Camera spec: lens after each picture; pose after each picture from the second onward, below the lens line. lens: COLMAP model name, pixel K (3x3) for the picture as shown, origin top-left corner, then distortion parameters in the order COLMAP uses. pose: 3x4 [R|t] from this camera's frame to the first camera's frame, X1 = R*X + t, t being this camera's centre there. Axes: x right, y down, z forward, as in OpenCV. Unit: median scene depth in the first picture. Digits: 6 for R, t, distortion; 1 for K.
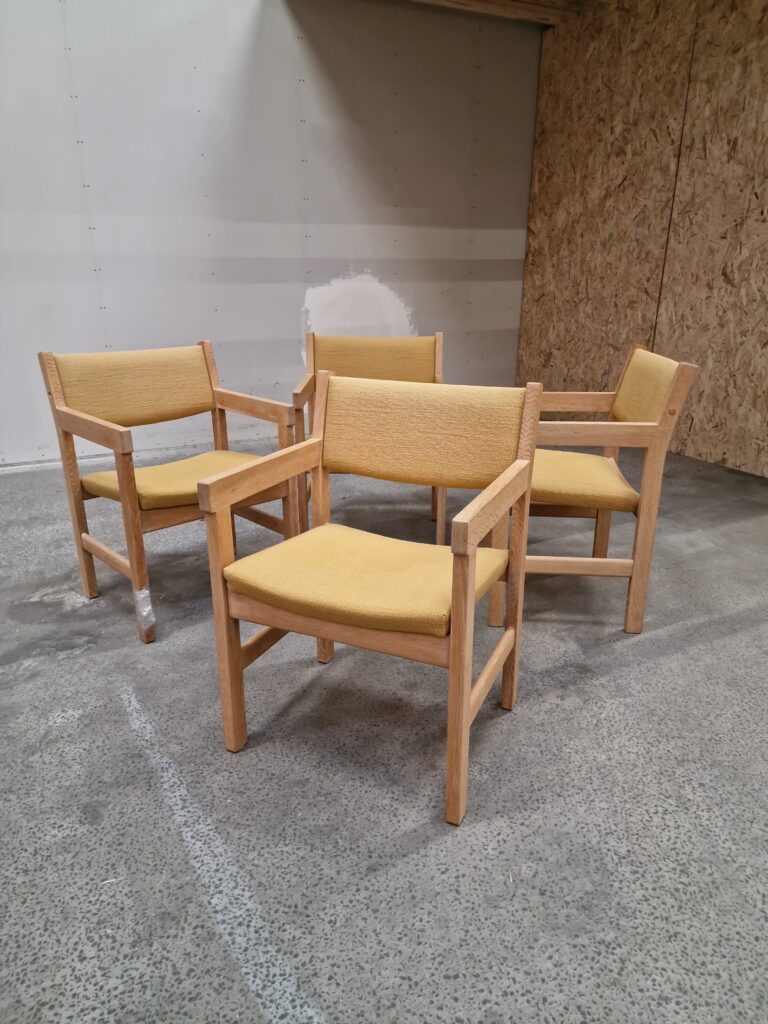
lens RADIAL K [[736.7, 0, 392.7], [0, 736.7, 520.4], [0, 0, 1]] dist [0.052413, -0.045962]
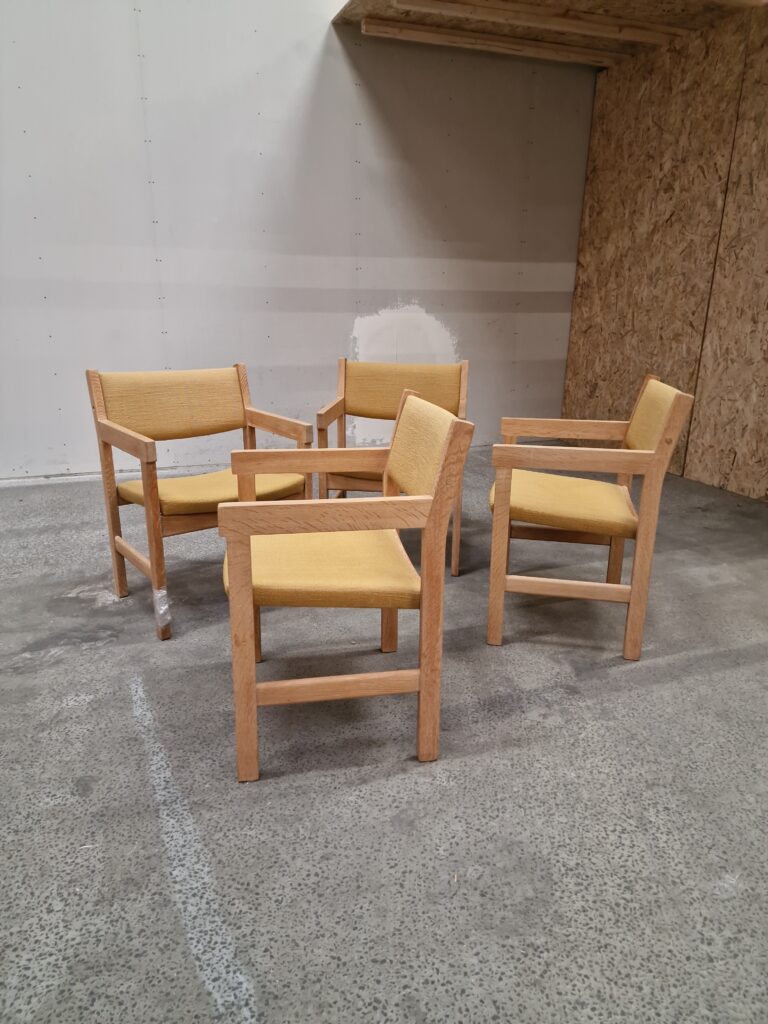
lens RADIAL K [[736.7, 0, 385.8], [0, 736.7, 515.1], [0, 0, 1]] dist [0.052413, -0.045962]
pose [[0.993506, 0.042186, -0.105666, 0.111998], [-0.046869, 0.998007, -0.042241, 0.017938], [0.103673, 0.046920, 0.993504, -0.047339]]
